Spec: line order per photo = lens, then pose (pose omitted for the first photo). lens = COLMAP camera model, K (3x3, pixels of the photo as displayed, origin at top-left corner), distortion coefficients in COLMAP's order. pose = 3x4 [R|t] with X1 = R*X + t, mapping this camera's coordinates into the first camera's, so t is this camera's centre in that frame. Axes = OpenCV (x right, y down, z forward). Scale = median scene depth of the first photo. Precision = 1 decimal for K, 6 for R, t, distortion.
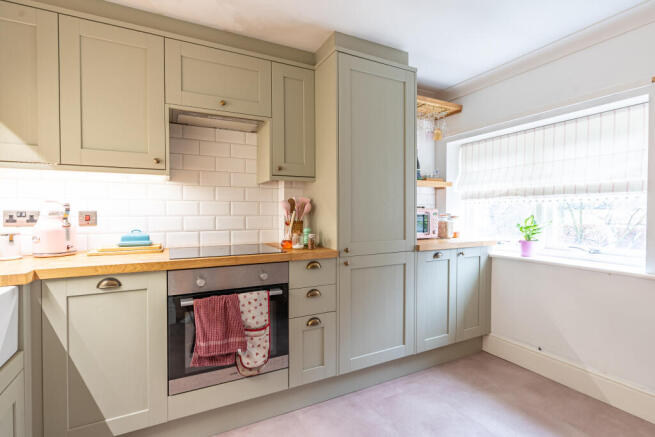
lens RADIAL K [[303.6, 0, 325.5], [0, 303.6, 217.0], [0, 0, 1]] dist [-0.005948, 0.001464]
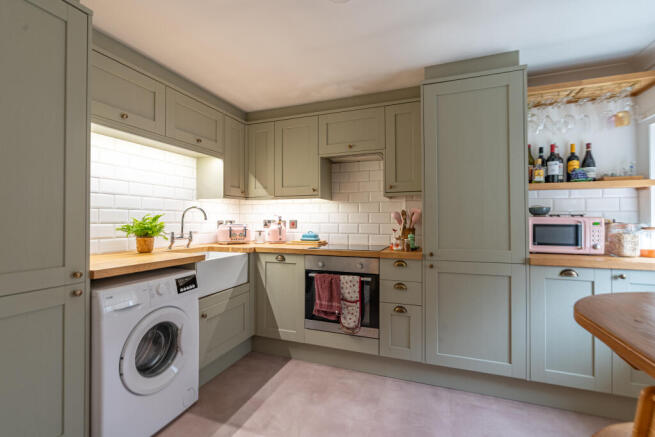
lens RADIAL K [[303.6, 0, 343.4], [0, 303.6, 219.0], [0, 0, 1]] dist [-0.005948, 0.001464]
pose [[0.684586, -0.002492, -0.728928, 0.700808], [-0.014609, 0.999746, -0.017138, 0.001029], [0.728785, 0.022381, 0.684376, -0.022453]]
